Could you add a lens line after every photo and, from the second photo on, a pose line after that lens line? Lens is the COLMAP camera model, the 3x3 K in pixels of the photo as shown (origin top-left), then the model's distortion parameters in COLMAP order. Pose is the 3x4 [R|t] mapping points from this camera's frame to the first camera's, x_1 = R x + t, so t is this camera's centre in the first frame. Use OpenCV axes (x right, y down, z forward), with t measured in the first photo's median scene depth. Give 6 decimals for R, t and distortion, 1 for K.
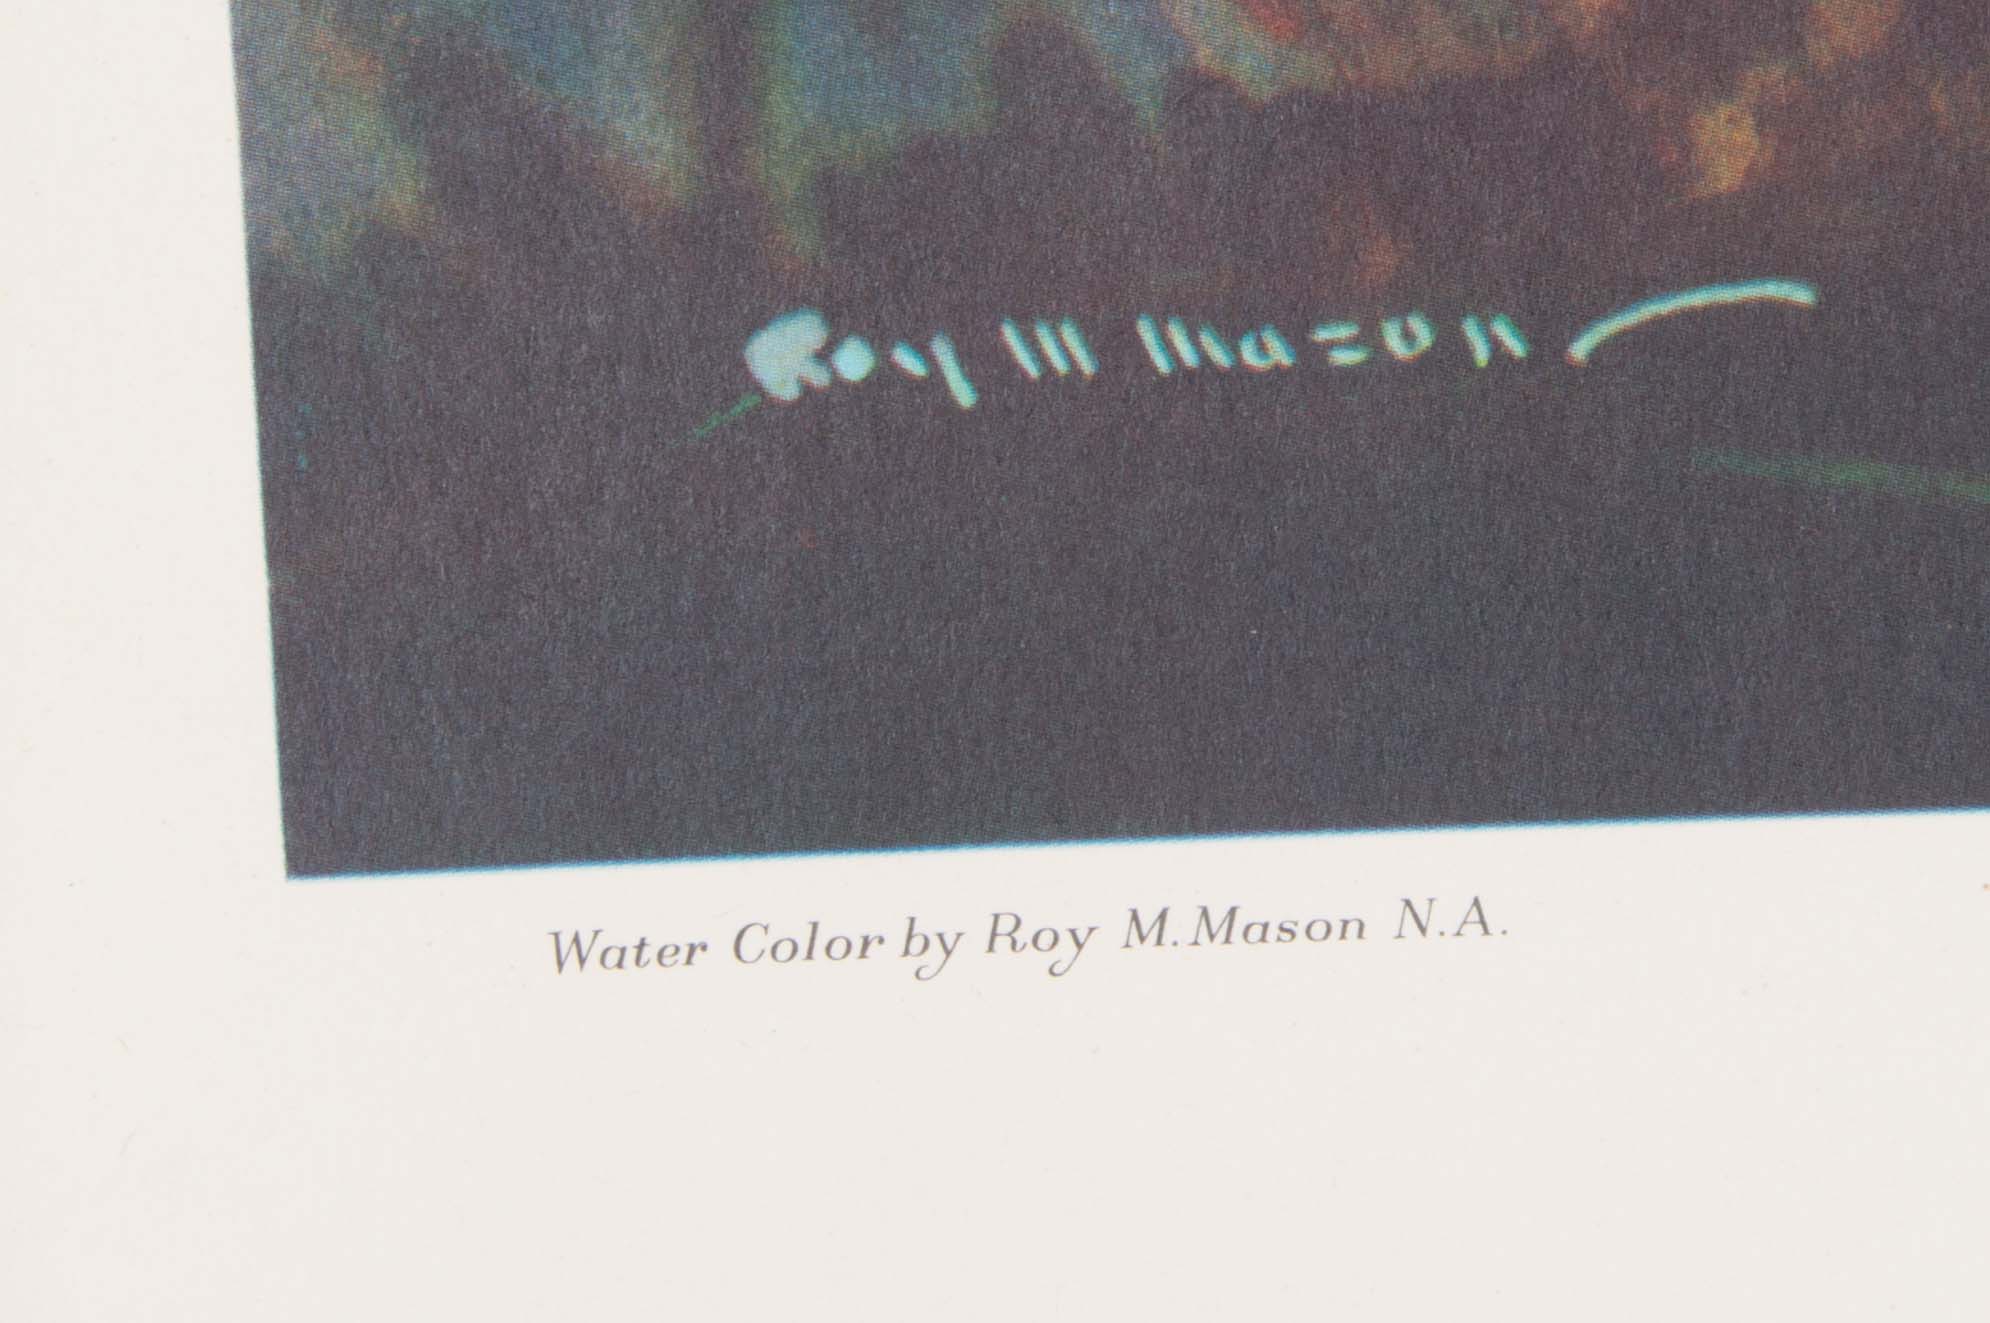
lens RADIAL K [[4308.8, 0, 991.7], [0, 4308.8, 655.6], [0, 0, 1]] dist [0.356572, 0.000000]
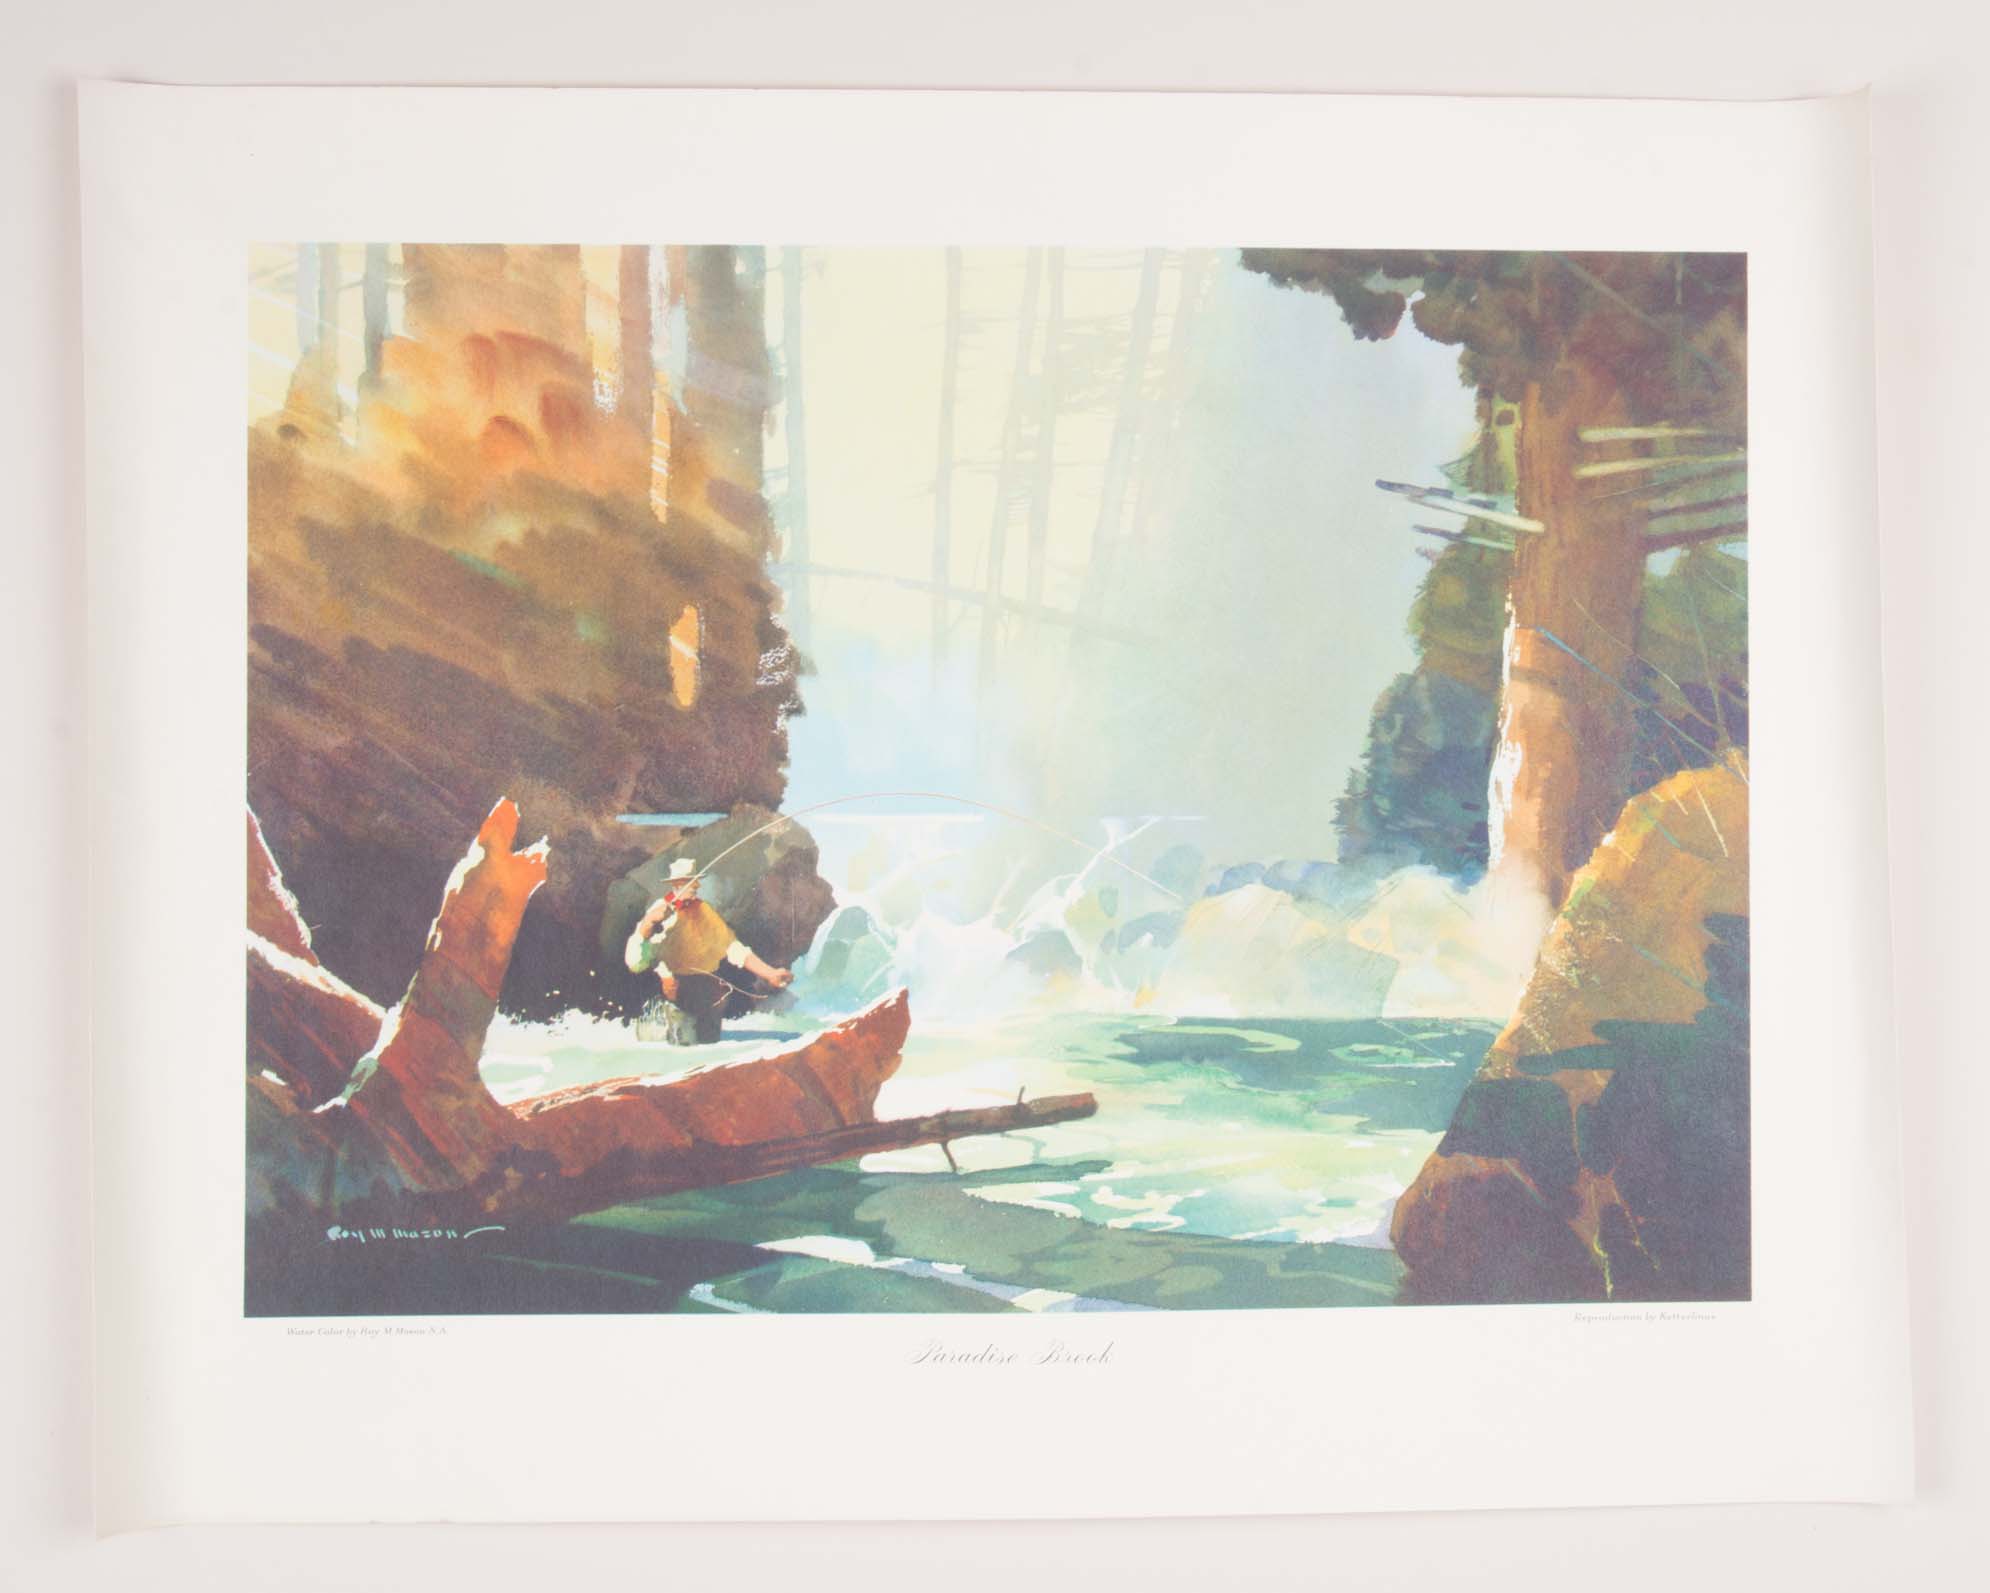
lens RADIAL K [[2992.7, 0, 1000.4], [0, 2992.7, 803.3], [0, 0, 1]] dist [0.035160, 0.000000]
pose [[0.996141, 0.043241, 0.076377, 0.534093], [-0.033396, 0.991497, -0.125770, -0.168561], [-0.081166, 0.122734, 0.989115, -3.294313]]
